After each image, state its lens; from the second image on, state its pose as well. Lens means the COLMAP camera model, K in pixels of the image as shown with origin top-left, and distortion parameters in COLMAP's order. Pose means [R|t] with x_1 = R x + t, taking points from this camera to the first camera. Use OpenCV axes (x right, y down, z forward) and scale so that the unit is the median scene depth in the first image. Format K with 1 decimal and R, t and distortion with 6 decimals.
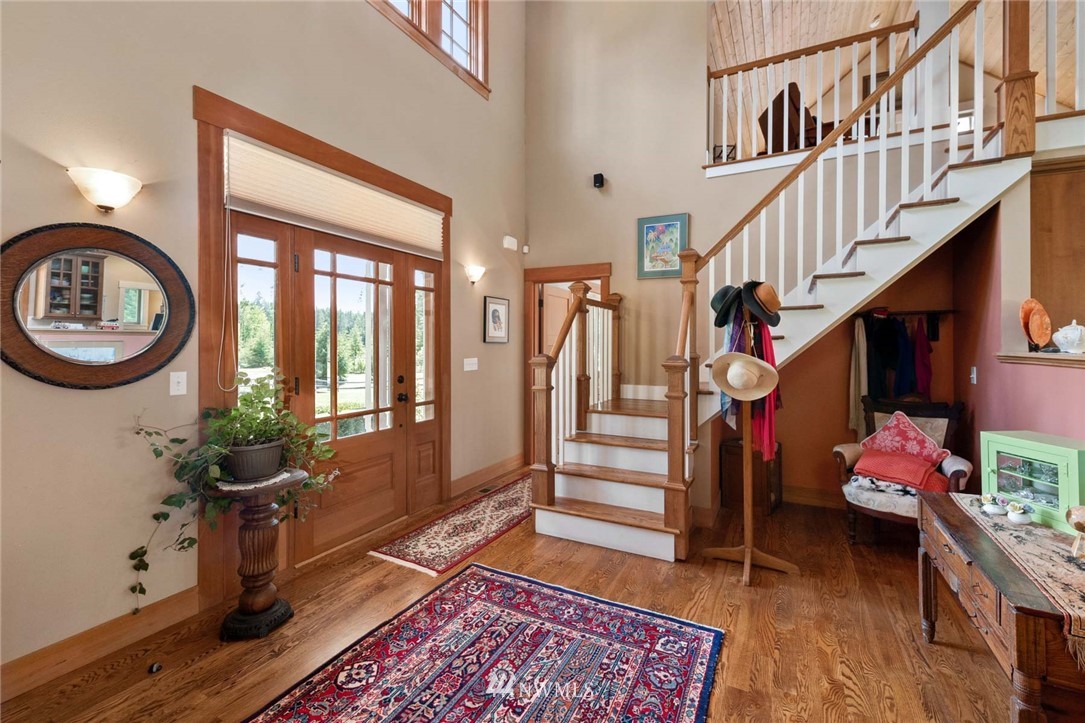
lens RADIAL K [[458.6, 0, 558.6], [0, 458.6, 343.0], [0, 0, 1]] dist [0.034724, -0.017544]
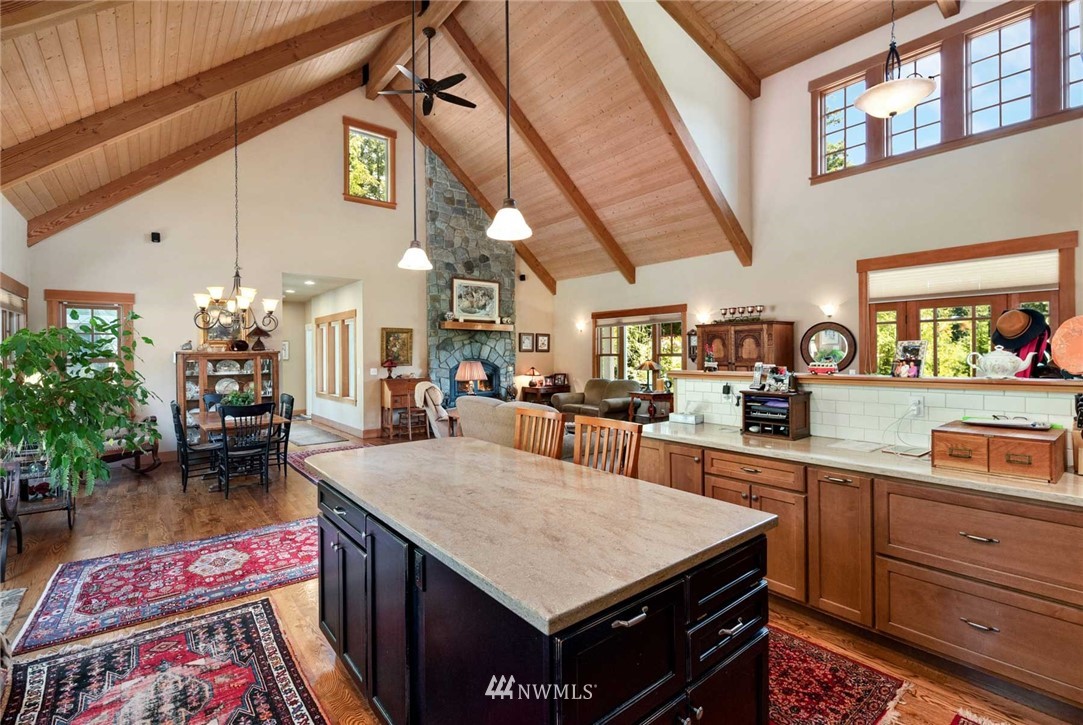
lens RADIAL K [[489.8, 0, 542.7], [0, 489.8, 356.1], [0, 0, 1]] dist [0.001889, -0.007480]
pose [[-0.421027, 0.005935, -0.907029, 1.708050], [0.009655, 0.999951, 0.002061, -0.027552], [0.906997, -0.007890, -0.421064, 0.383454]]
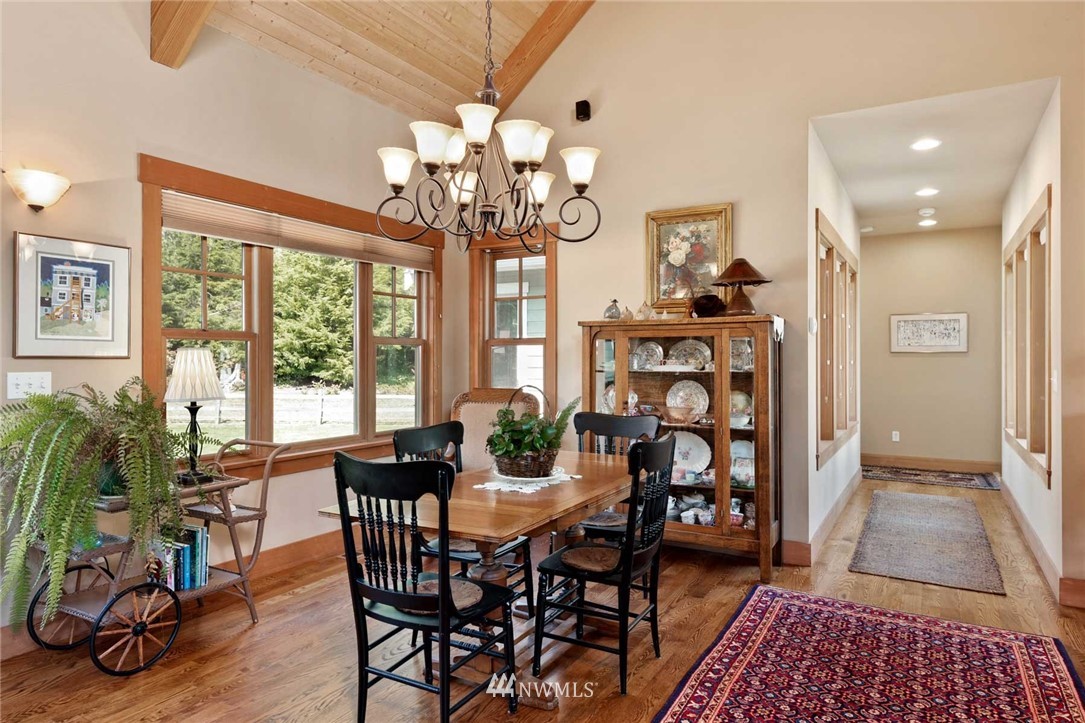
lens RADIAL K [[659.9, 0, 542.5], [0, 659.9, 361.5], [0, 0, 1]] dist [-0.001862, -0.000001]
pose [[-0.997289, -0.006135, 0.073324, 0.527060], [-0.005907, 0.999977, 0.003334, 0.019714], [-0.073342, 0.002892, -0.997303, -0.458717]]
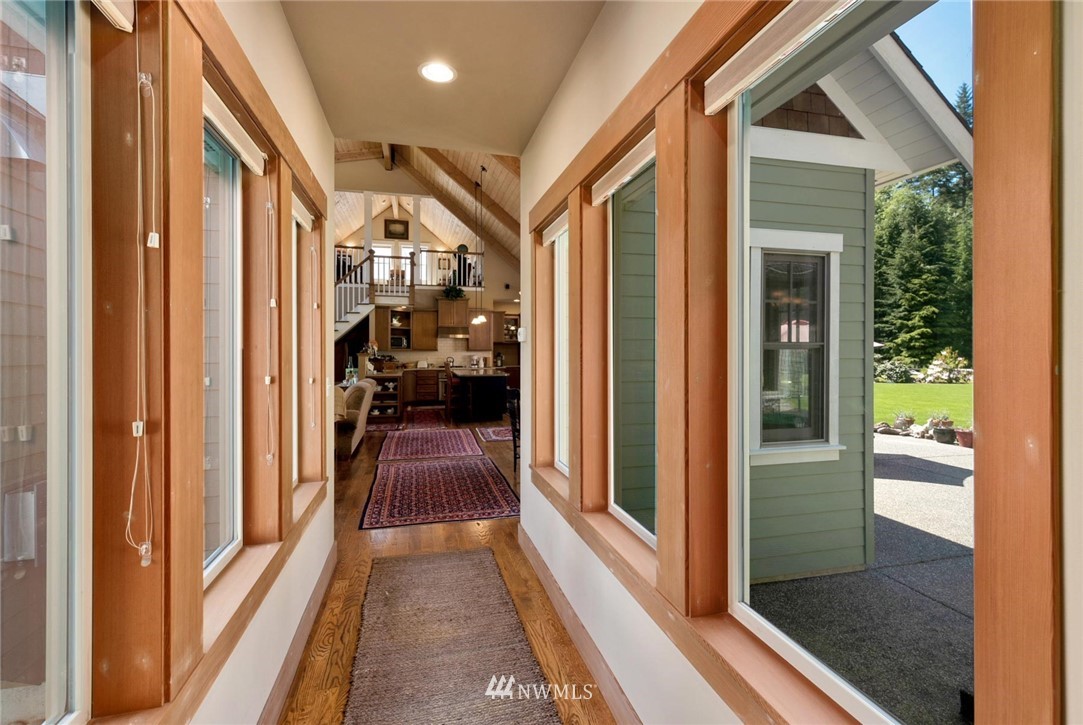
lens RADIAL K [[489.8, 0, 542.7], [0, 489.8, 356.1], [0, 0, 1]] dist [0.001889, -0.007480]
pose [[0.757865, -0.010933, 0.652320, -0.528267], [-0.001047, 0.999838, 0.017974, -0.021328], [-0.652411, -0.014304, 0.757731, -2.543784]]
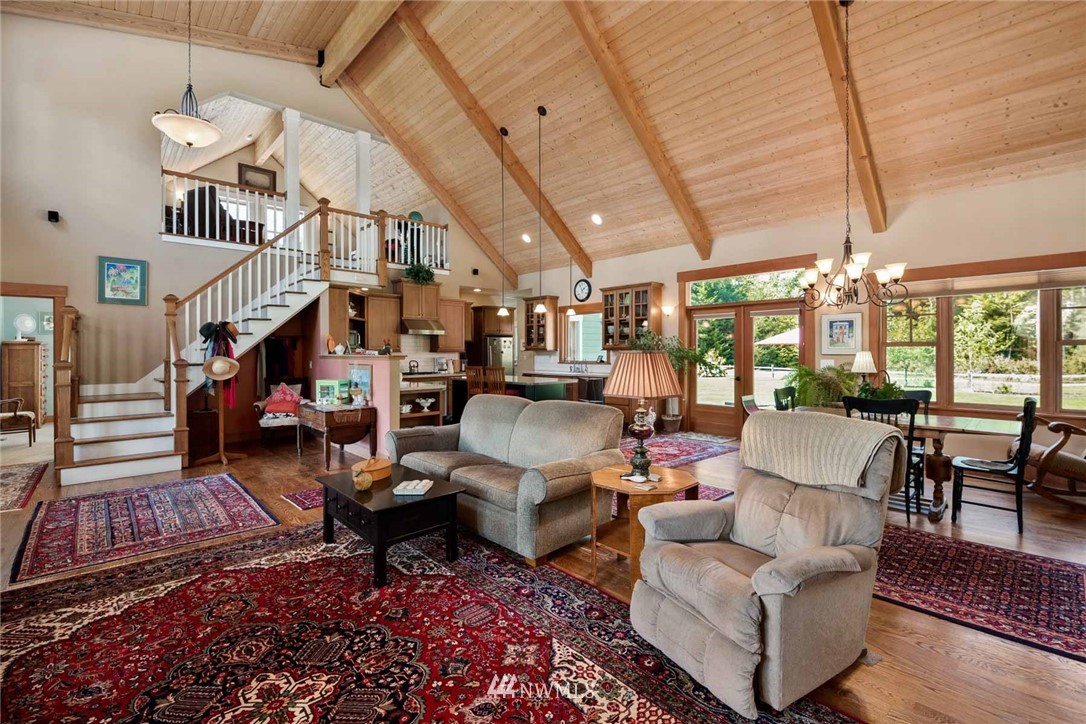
lens RADIAL K [[483.3, 0, 549.2], [0, 483.3, 352.0], [0, 0, 1]] dist [0.018016, -0.010679]
pose [[0.351106, -0.005395, 0.936320, -0.921245], [0.002622, 0.999985, 0.004778, -0.003561], [-0.936332, 0.000777, 0.351115, -0.930758]]
